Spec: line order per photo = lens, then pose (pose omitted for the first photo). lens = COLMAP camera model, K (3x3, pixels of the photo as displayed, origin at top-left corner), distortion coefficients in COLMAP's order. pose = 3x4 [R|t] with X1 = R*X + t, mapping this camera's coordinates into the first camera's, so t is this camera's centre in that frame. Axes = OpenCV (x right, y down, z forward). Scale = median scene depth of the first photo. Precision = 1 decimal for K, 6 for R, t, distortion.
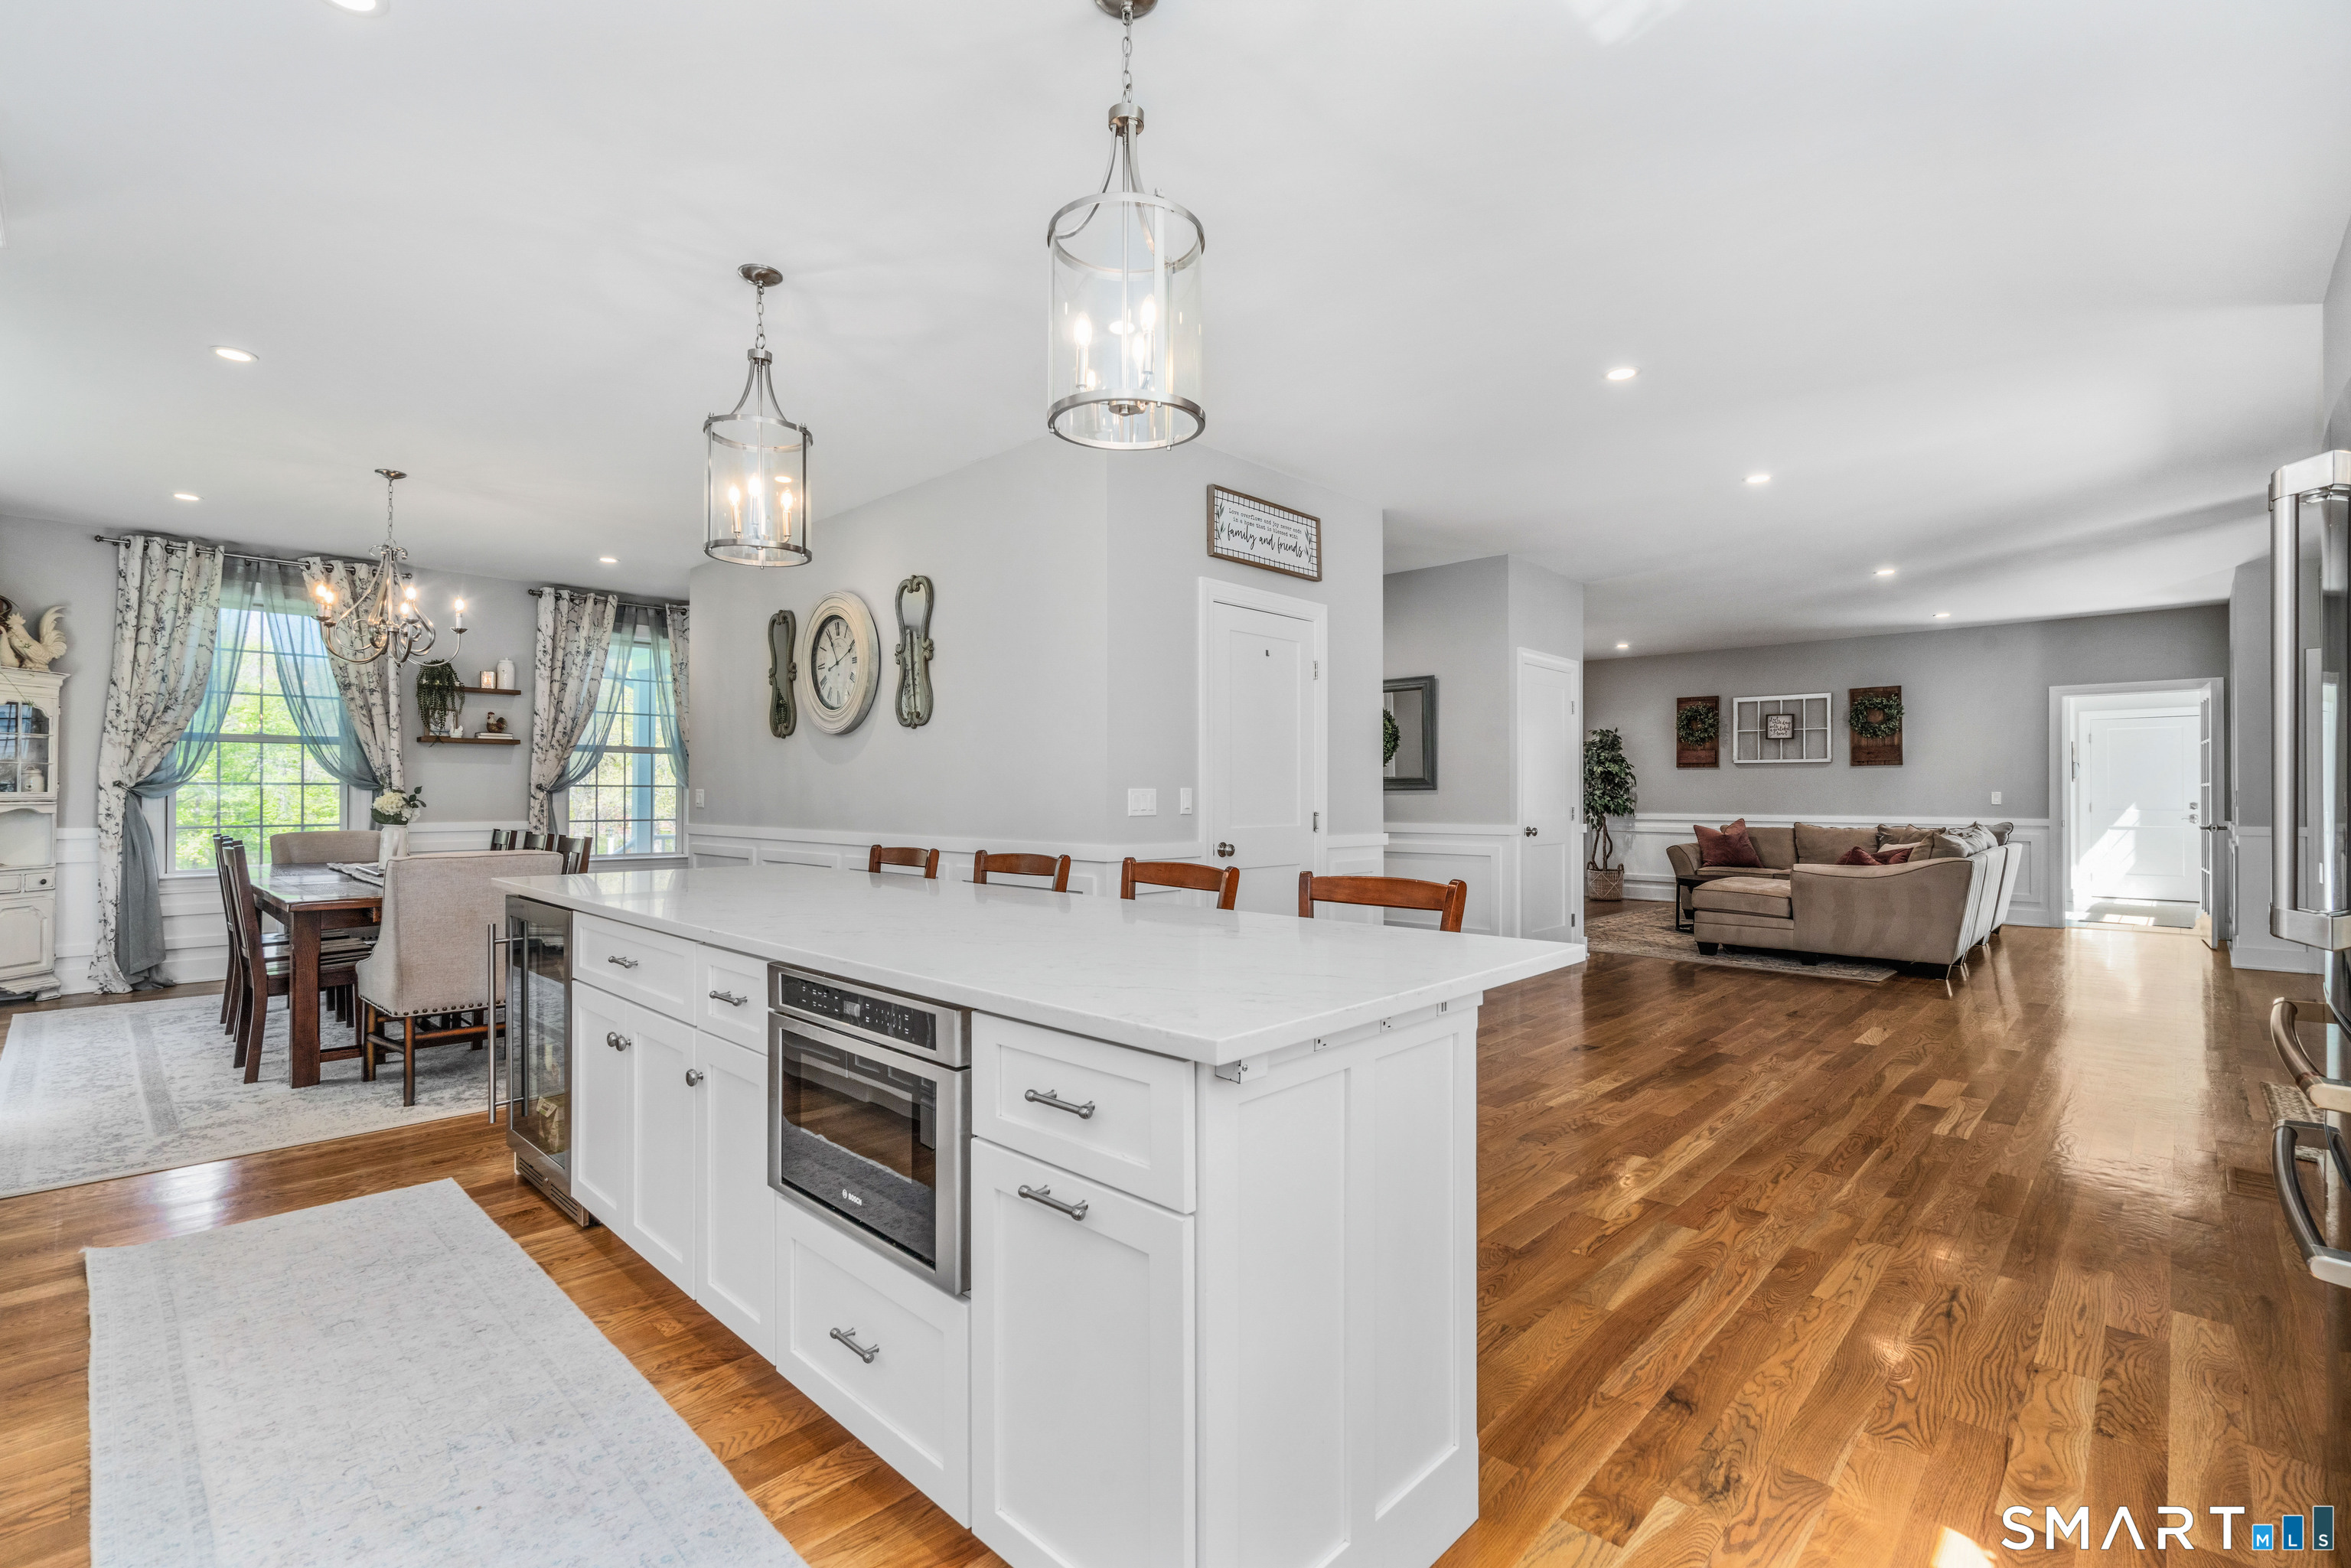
lens RADIAL K [[1062.2, 0, 1167.0], [0, 1062.2, 790.8], [0, 0, 1]] dist [-0.004628, -0.000029]
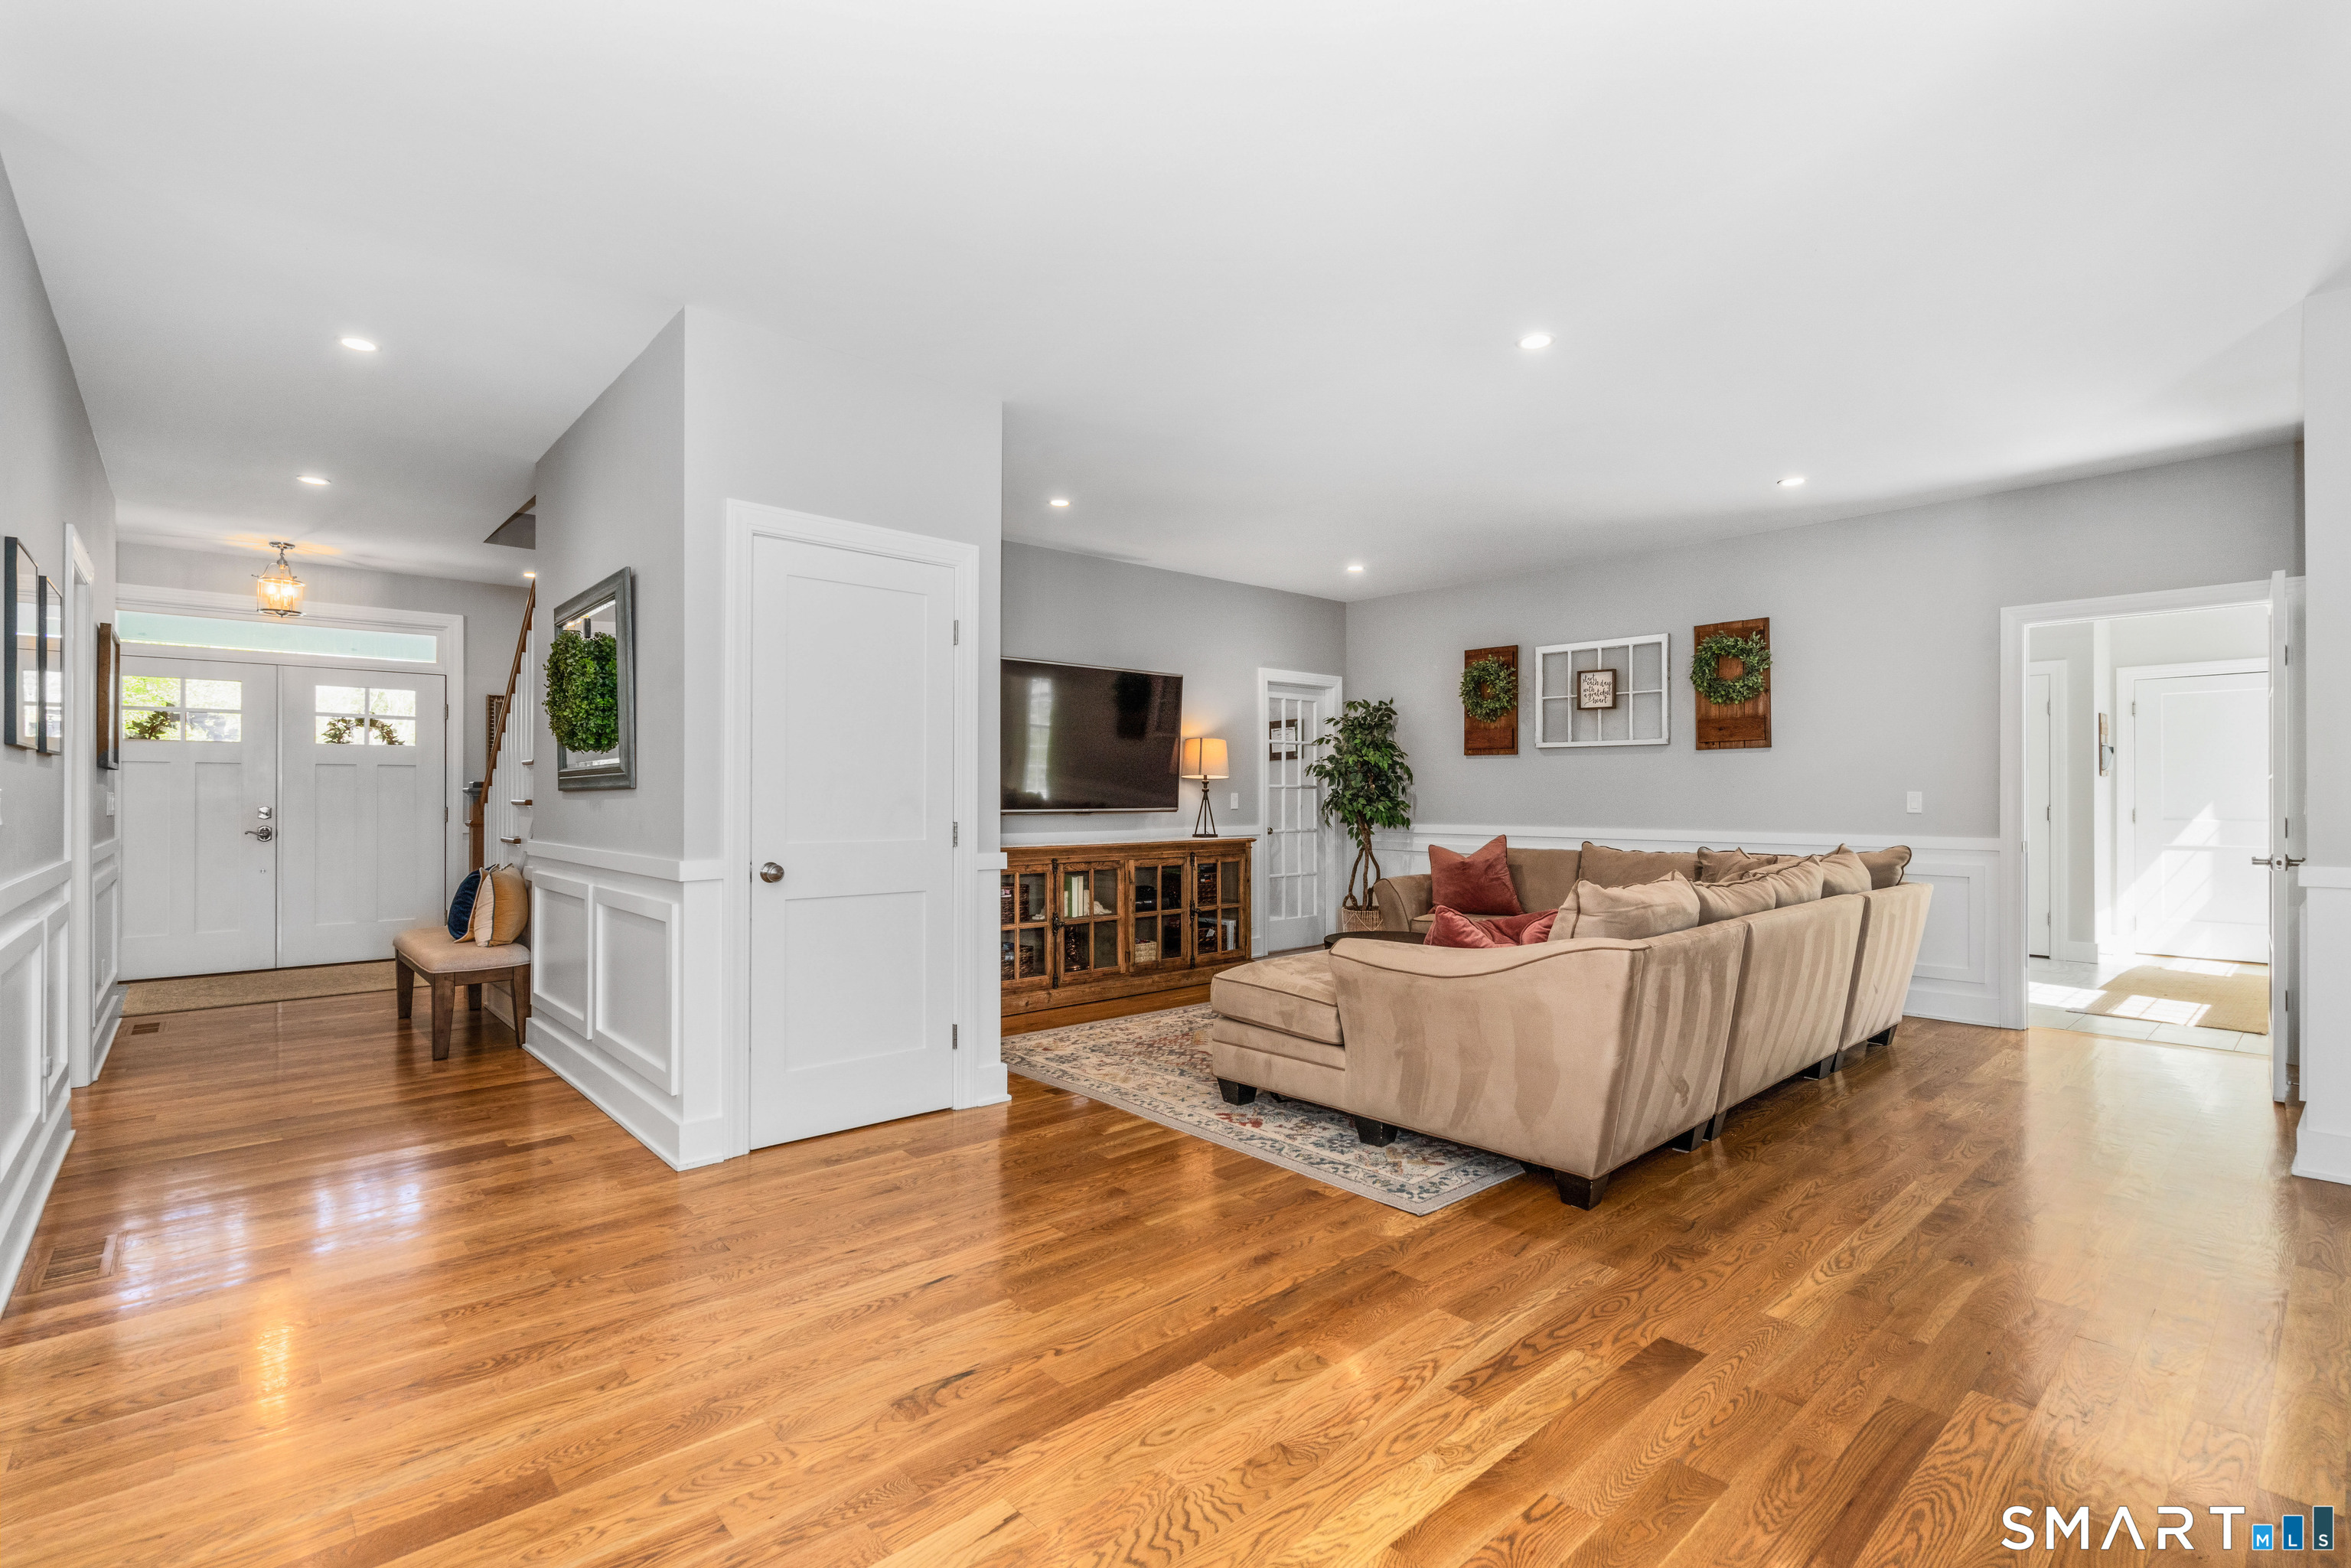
lens RADIAL K [[1062.2, 0, 1180.5], [0, 1062.2, 785.5], [0, 0, 1]] dist [-0.004628, -0.000029]
pose [[0.997130, -0.001097, -0.075704, 0.391927], [0.000550, 0.999974, -0.007243, 0.001931], [0.075710, 0.007181, 0.997104, 0.358635]]
